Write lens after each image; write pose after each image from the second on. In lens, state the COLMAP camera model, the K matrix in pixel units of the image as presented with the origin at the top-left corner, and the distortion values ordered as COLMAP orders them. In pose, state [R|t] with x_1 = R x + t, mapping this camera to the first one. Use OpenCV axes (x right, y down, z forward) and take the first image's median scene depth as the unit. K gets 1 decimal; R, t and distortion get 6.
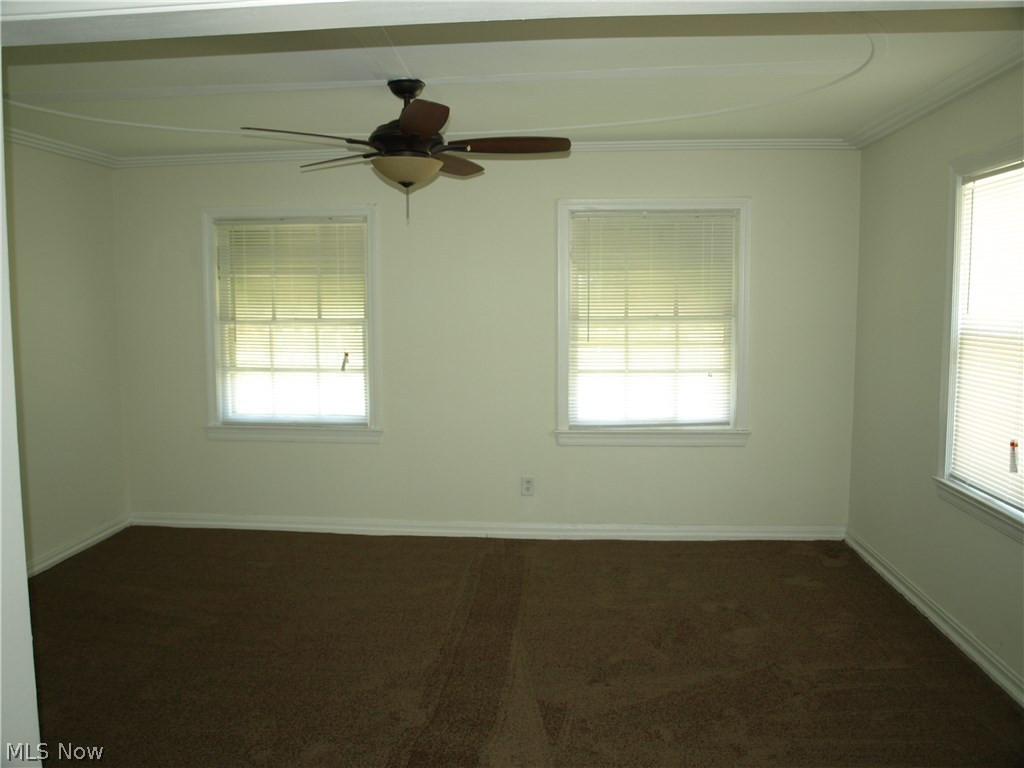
lens RADIAL K [[814.3, 0, 512.0], [0, 814.3, 384.0], [0, 0, 1]] dist [-0.077268, 0.007516]
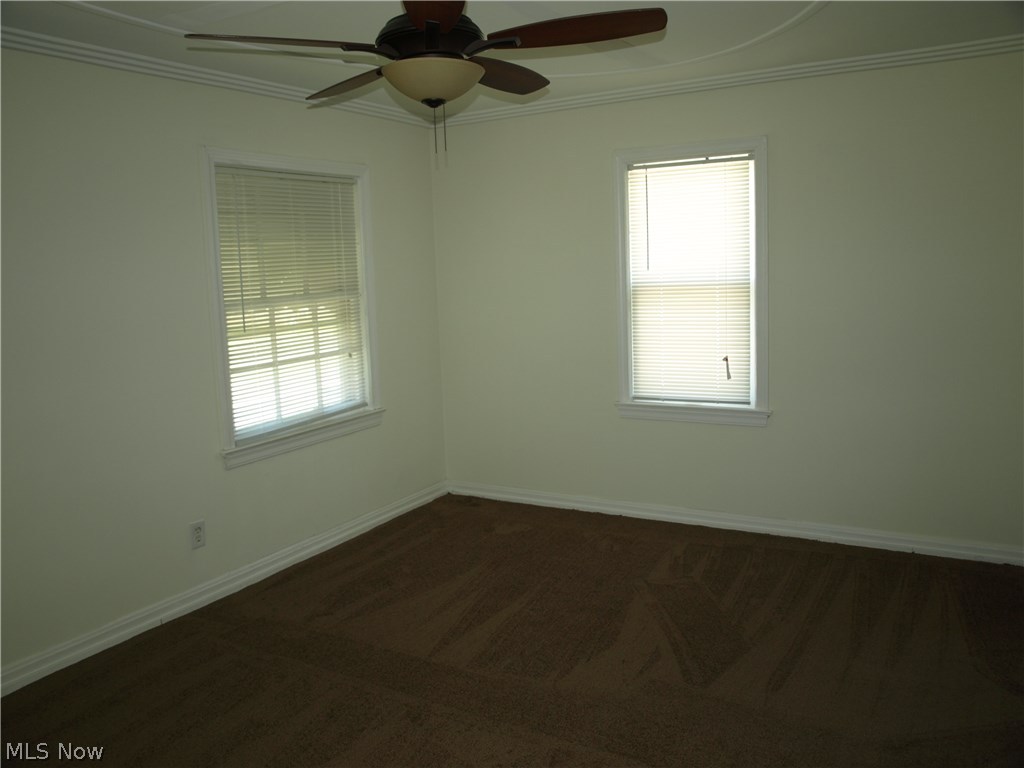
lens RADIAL K [[814.3, 0, 512.0], [0, 814.3, 384.0], [0, 0, 1]] dist [-0.077268, 0.007516]
pose [[0.435626, -0.143165, 0.888670, -0.490703], [0.135155, 0.986481, 0.092669, -0.039005], [-0.889923, 0.079739, 0.449086, 0.412314]]
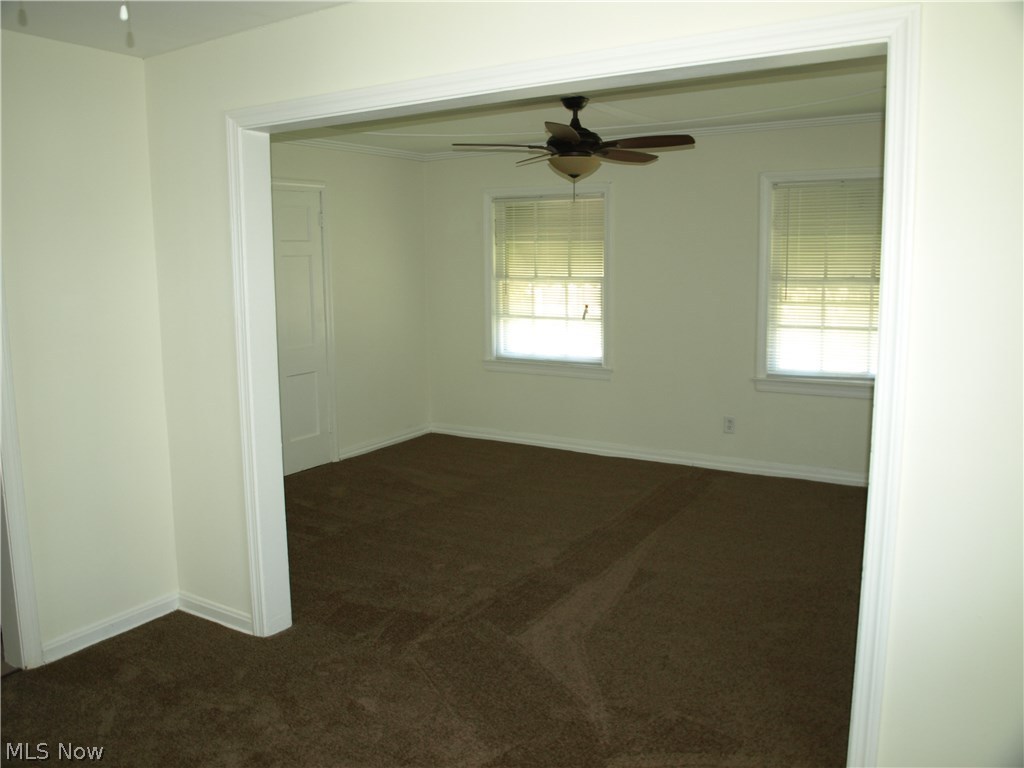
lens RADIAL K [[814.3, 0, 512.0], [0, 814.3, 384.0], [0, 0, 1]] dist [-0.077268, 0.007516]
pose [[0.900345, 0.062152, -0.430715, 0.235005], [-0.040282, 0.997402, 0.059720, 0.012125], [0.433308, -0.036419, 0.900510, -0.162730]]
